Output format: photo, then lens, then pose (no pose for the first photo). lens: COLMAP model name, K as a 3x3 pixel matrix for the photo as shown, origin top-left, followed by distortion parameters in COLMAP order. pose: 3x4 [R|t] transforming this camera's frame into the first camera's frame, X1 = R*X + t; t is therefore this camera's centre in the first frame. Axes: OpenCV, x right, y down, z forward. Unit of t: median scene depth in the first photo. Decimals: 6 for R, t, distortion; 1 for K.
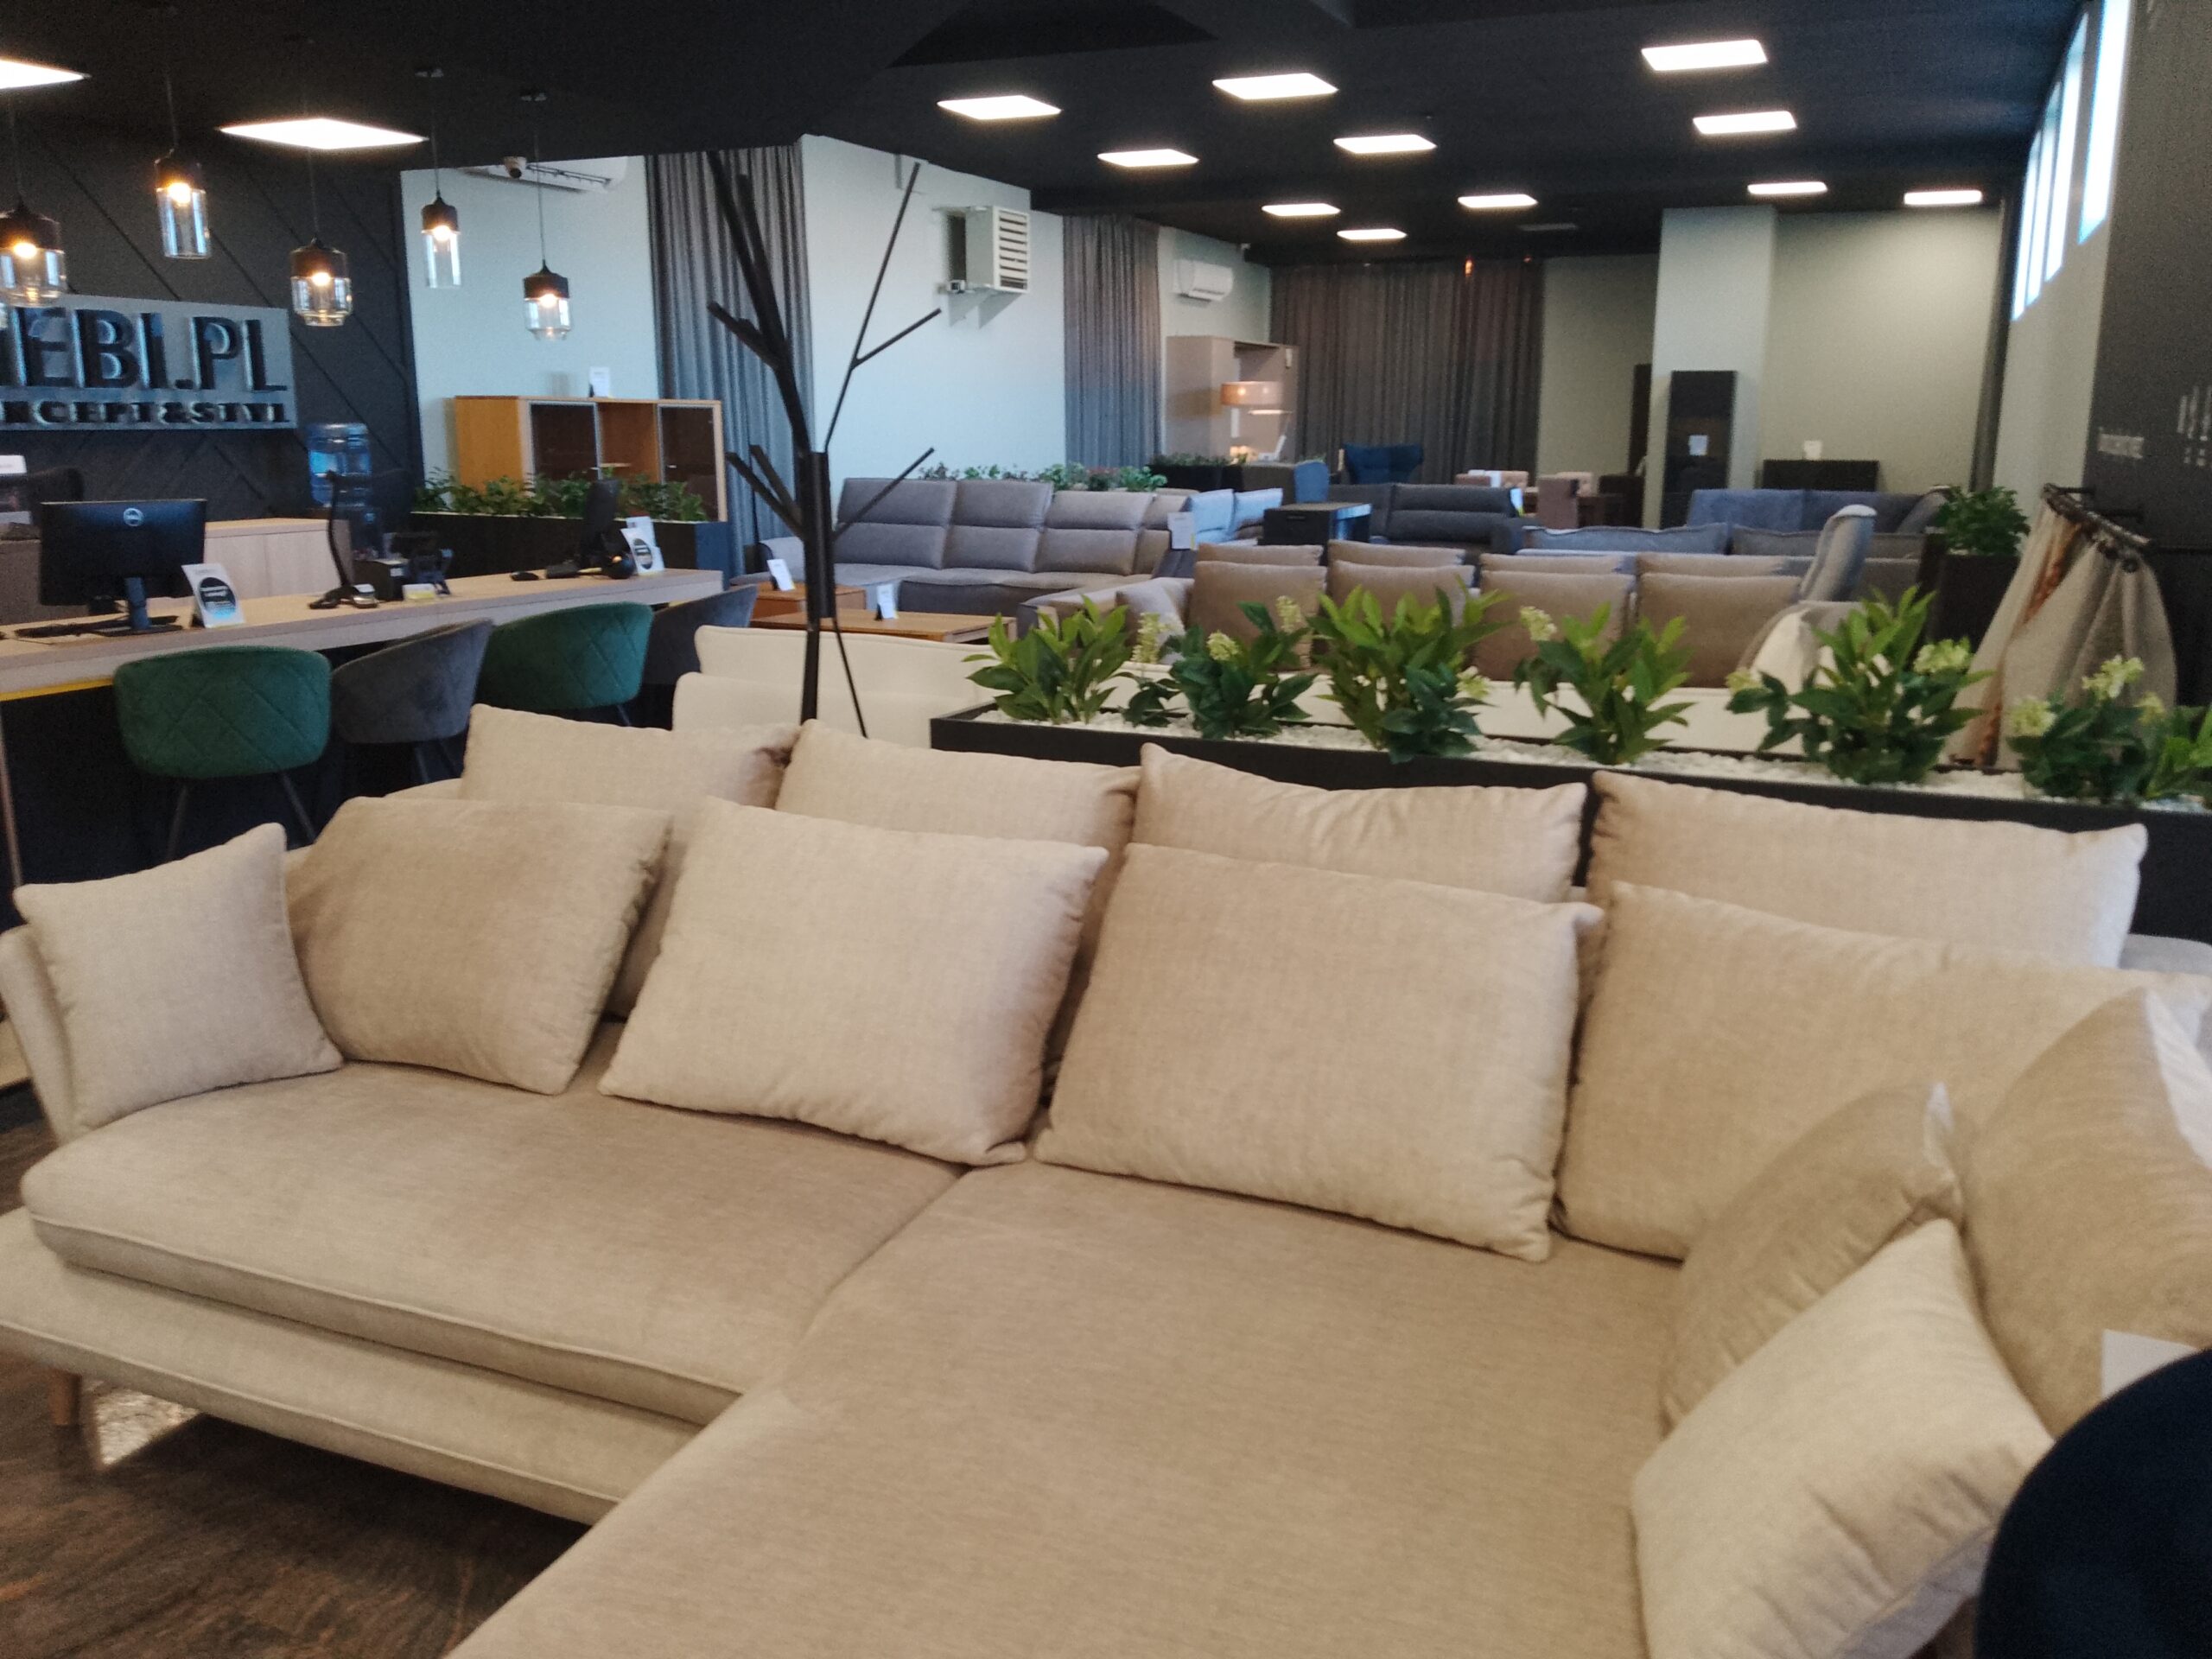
lens RADIAL K [[1776.8, 0, 1106.0], [0, 1776.8, 829.5], [0, 0, 1]] dist [0.086694, -0.181548]
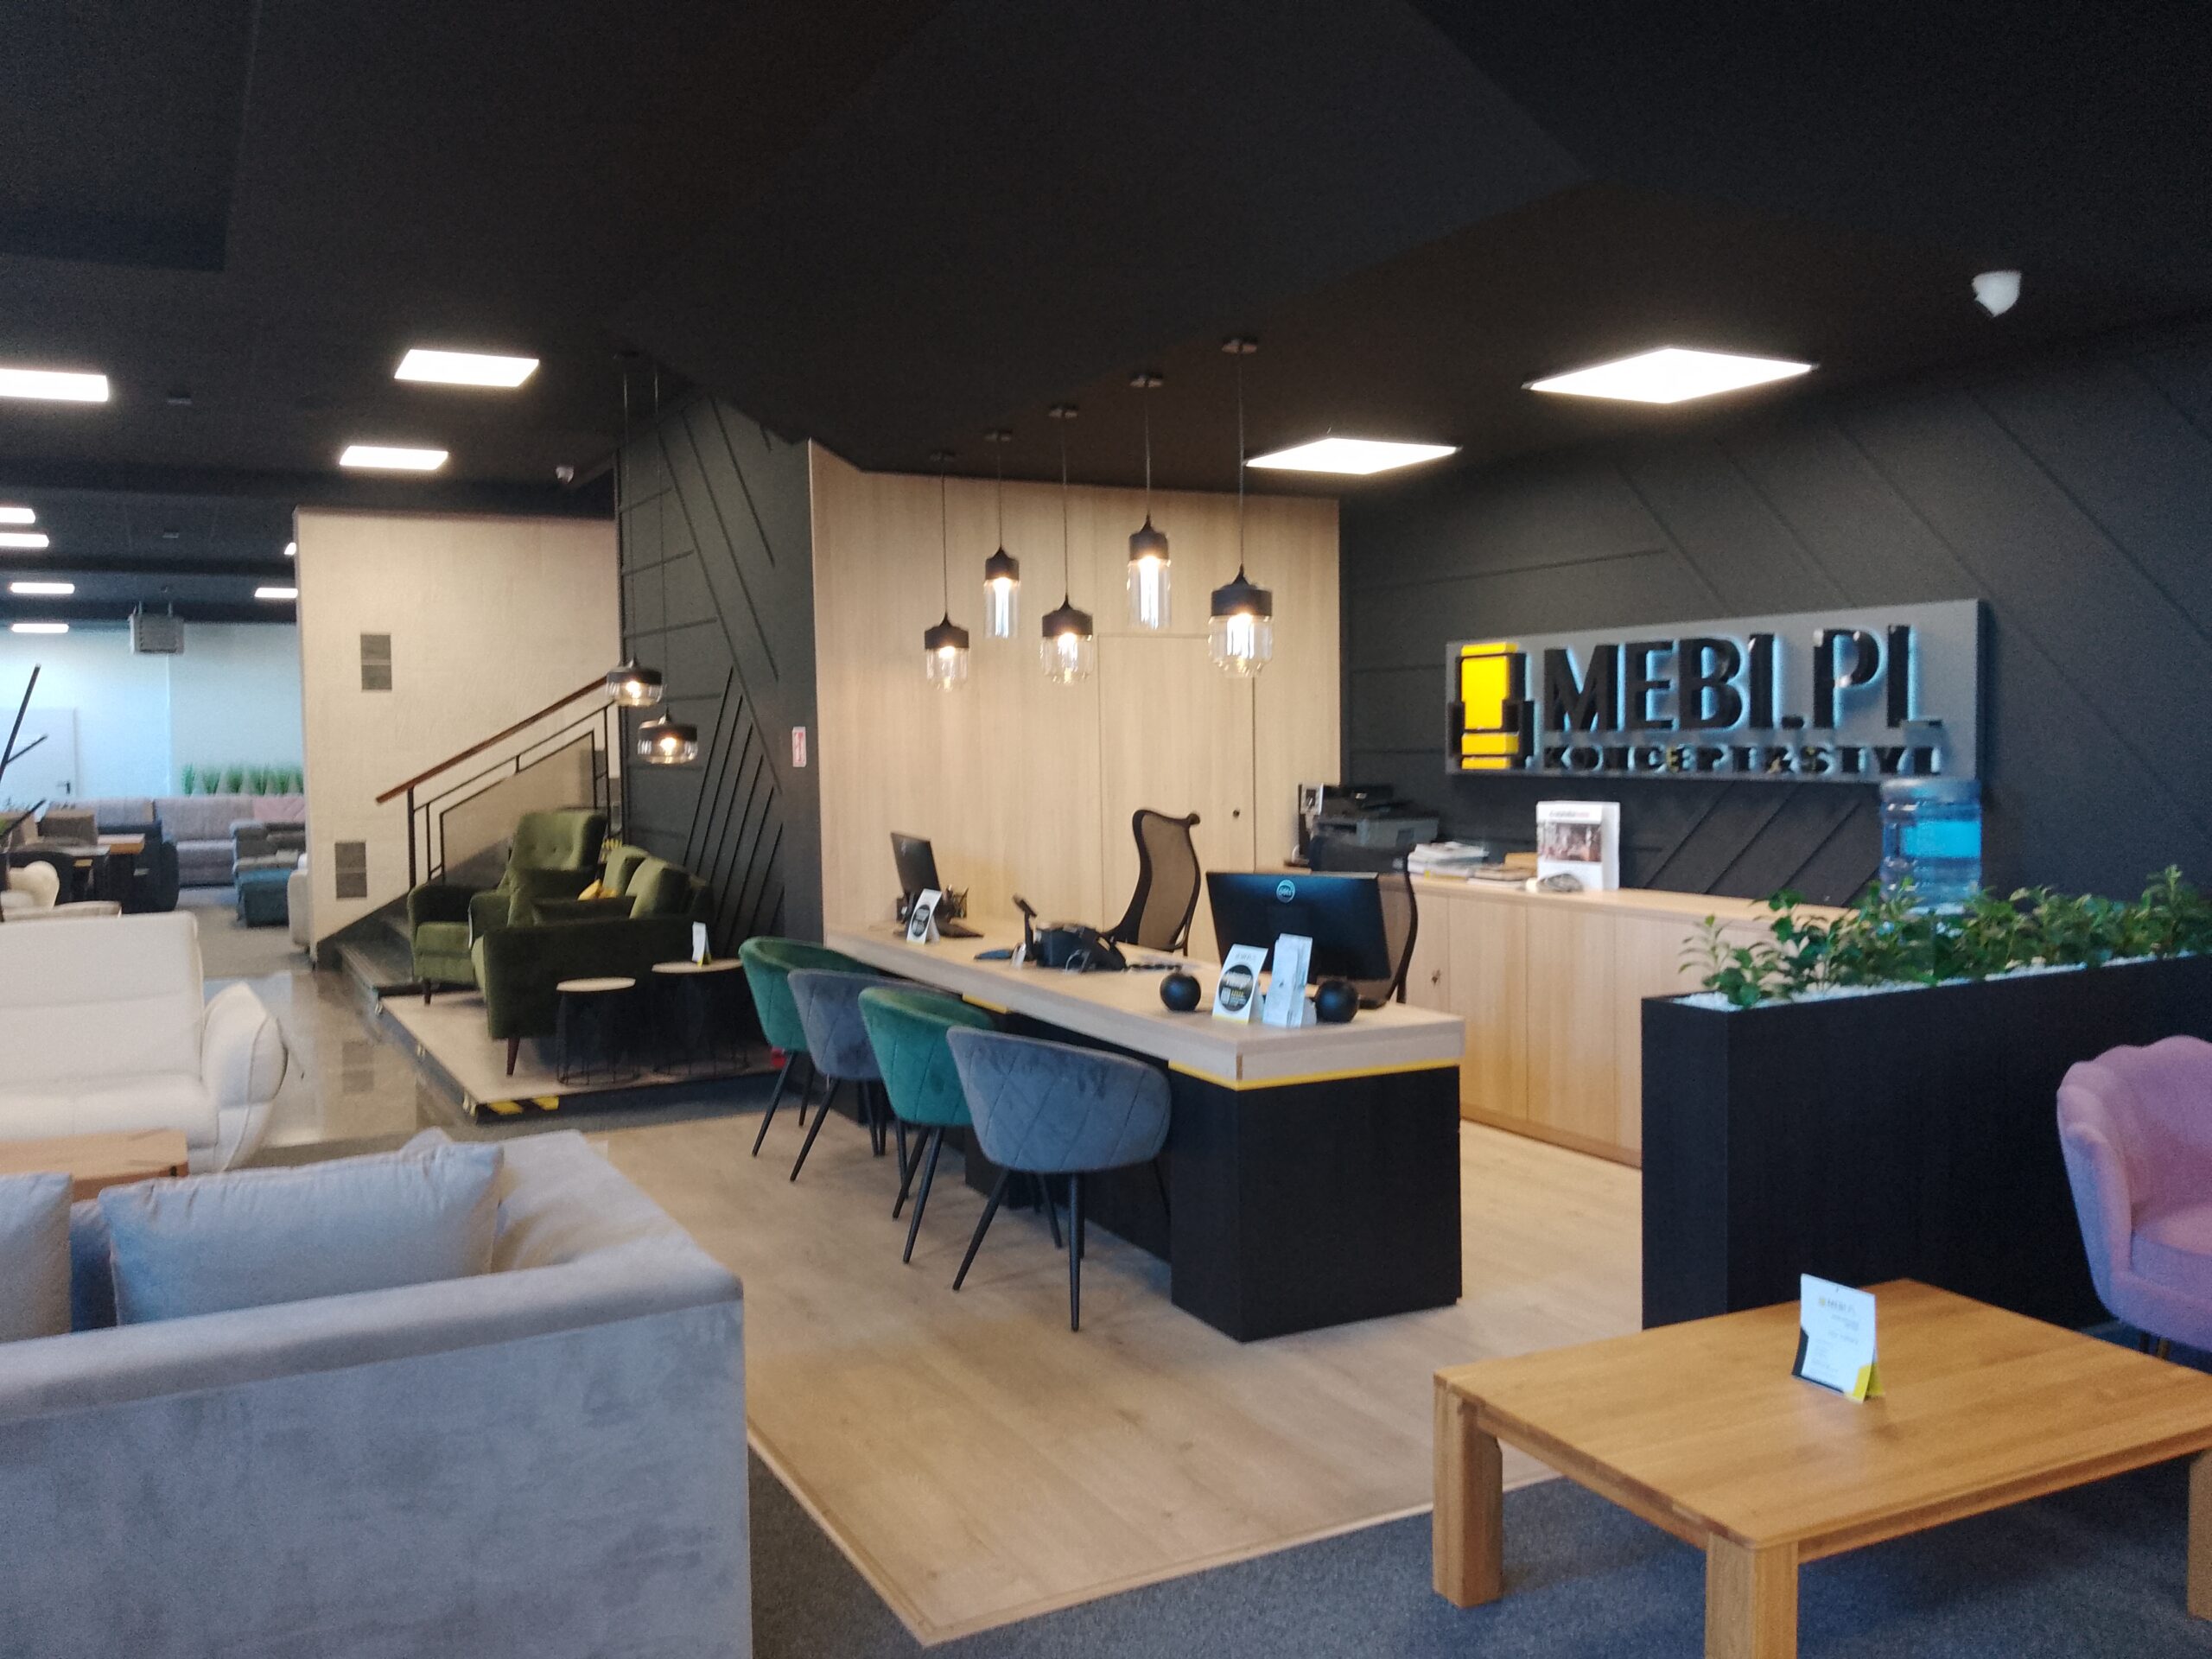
lens RADIAL K [[1776.8, 0, 1106.0], [0, 1776.8, 829.5], [0, 0, 1]] dist [0.086694, -0.181548]
pose [[-0.624998, 0.046633, -0.779232, 0.187805], [-0.164377, 0.967971, 0.189769, -0.213945], [0.763124, 0.246693, -0.597315, 0.882998]]
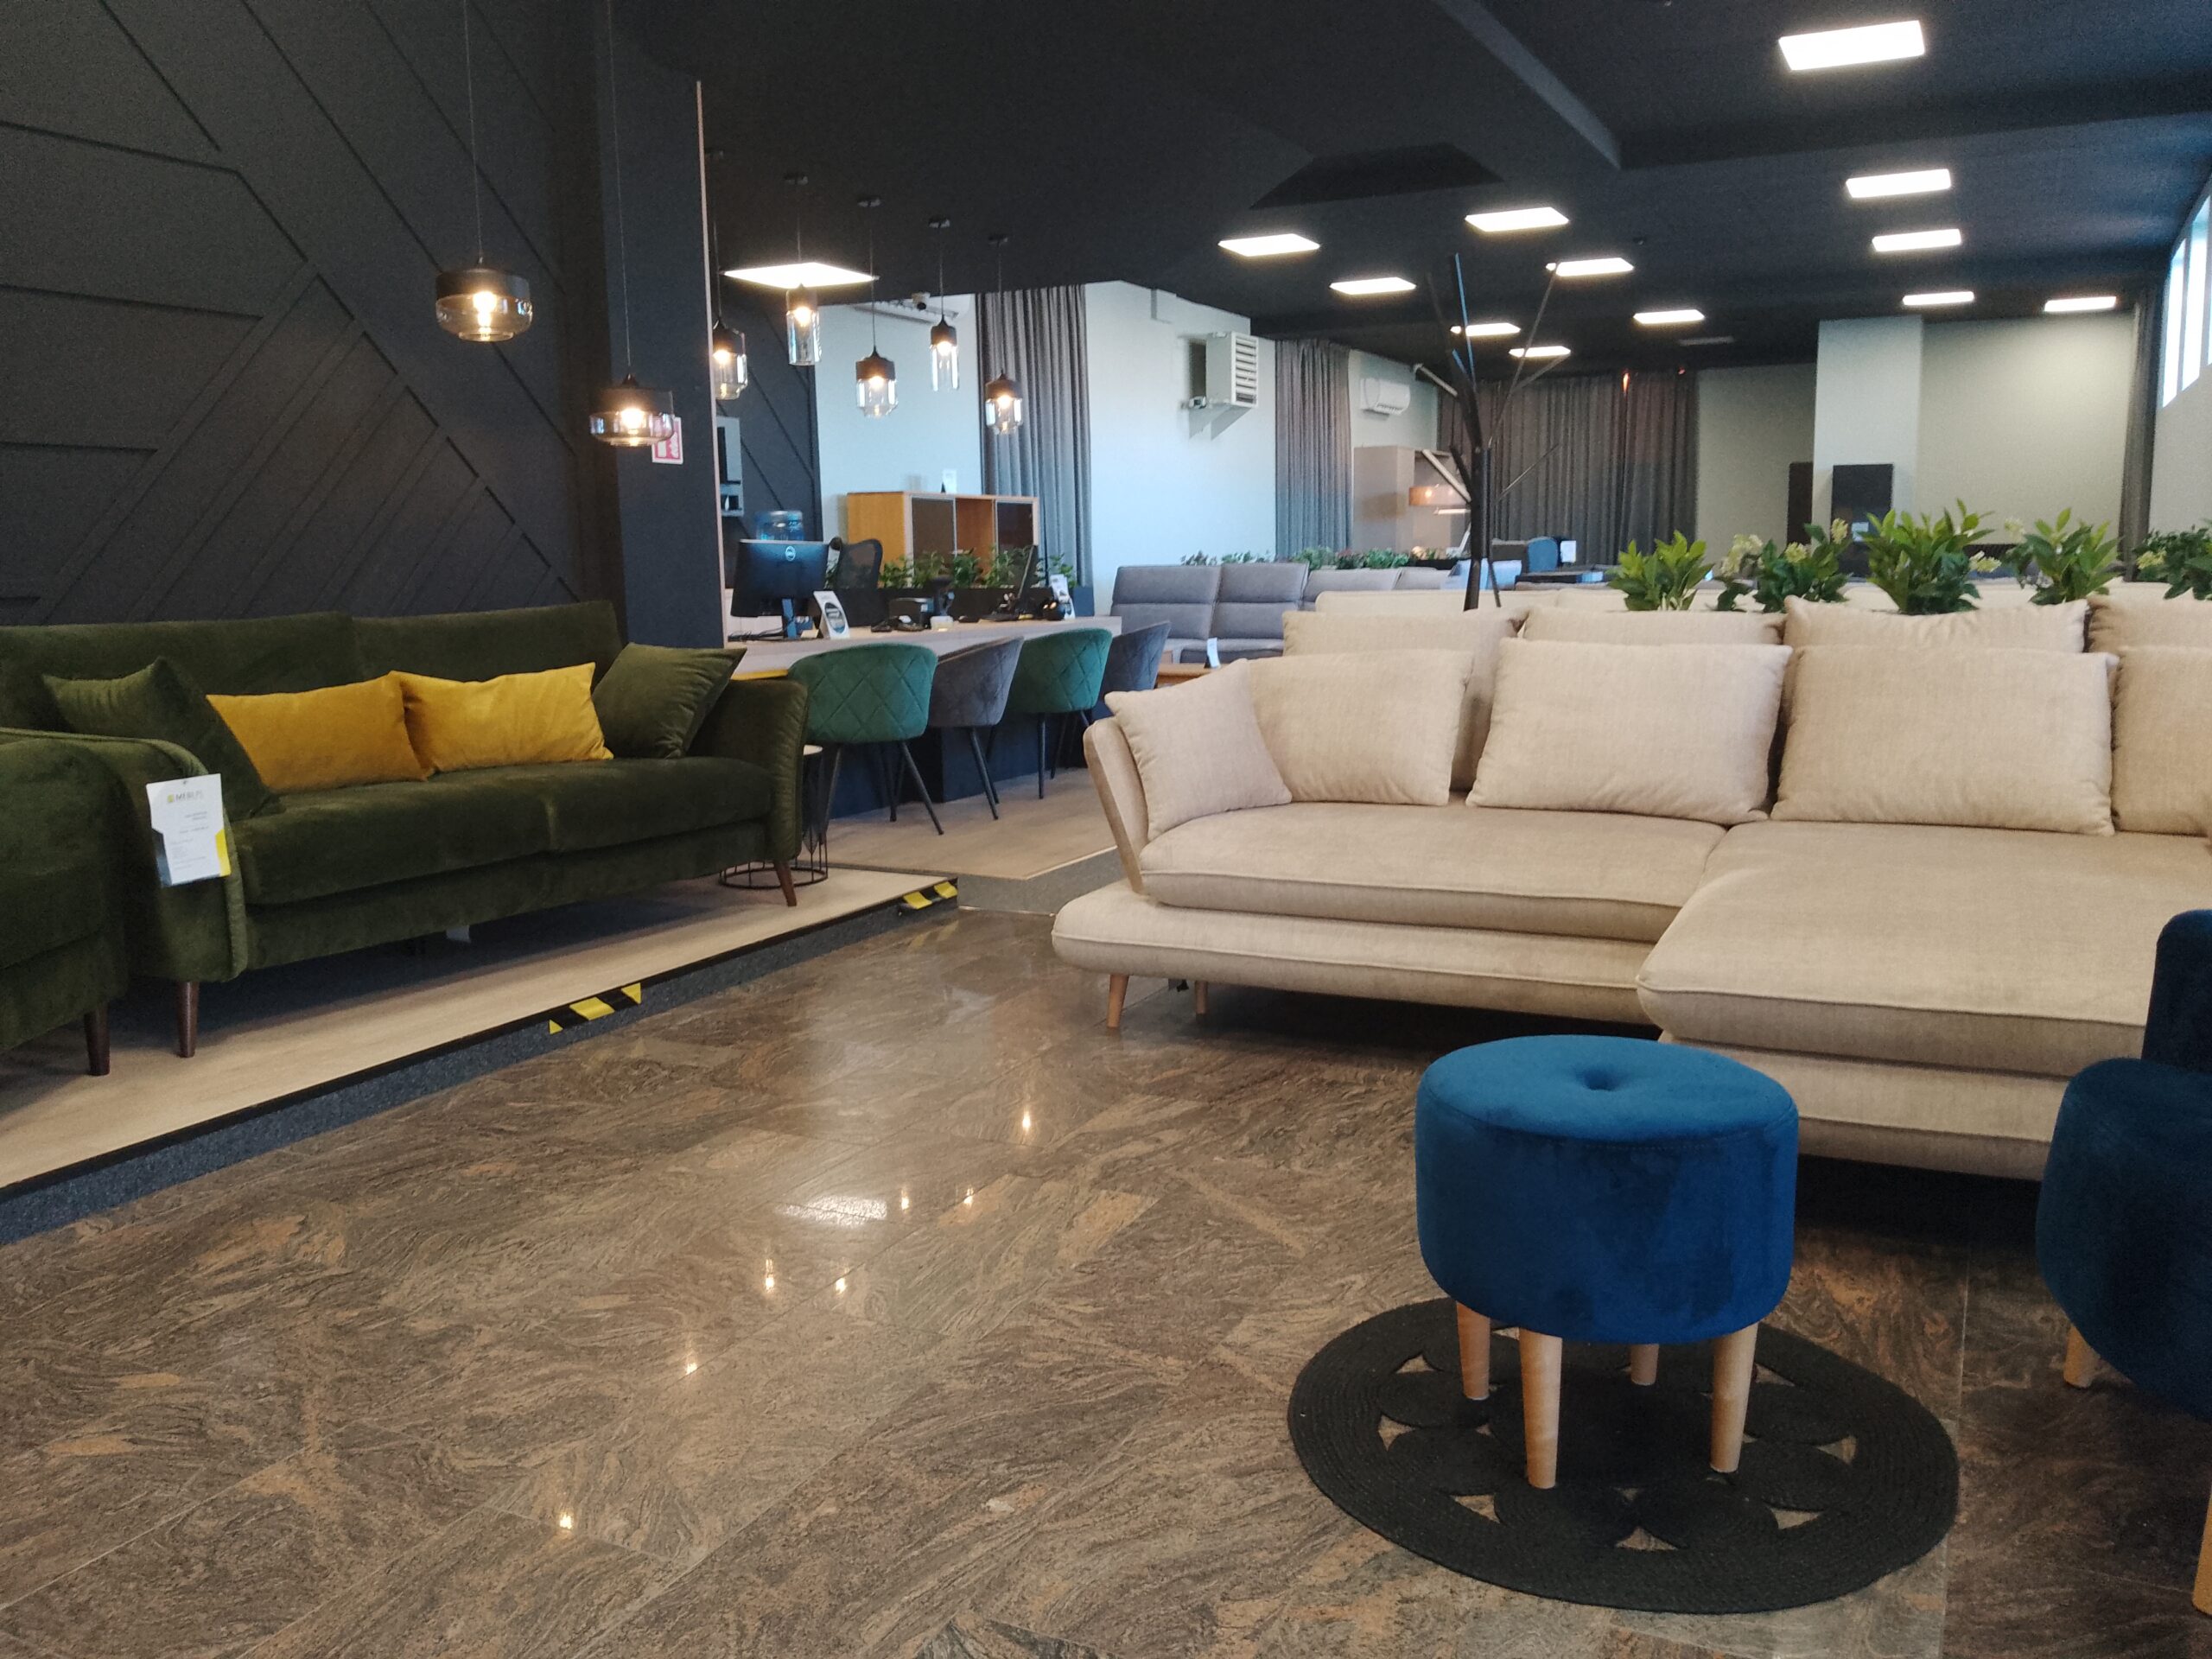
lens RADIAL K [[1776.8, 0, 1106.0], [0, 1776.8, 829.5], [0, 0, 1]] dist [0.086694, -0.181548]
pose [[0.998806, -0.012548, -0.047223, -0.106536], [0.009125, 0.997362, -0.072009, 0.055966], [0.048002, 0.071492, 0.996285, -0.131300]]
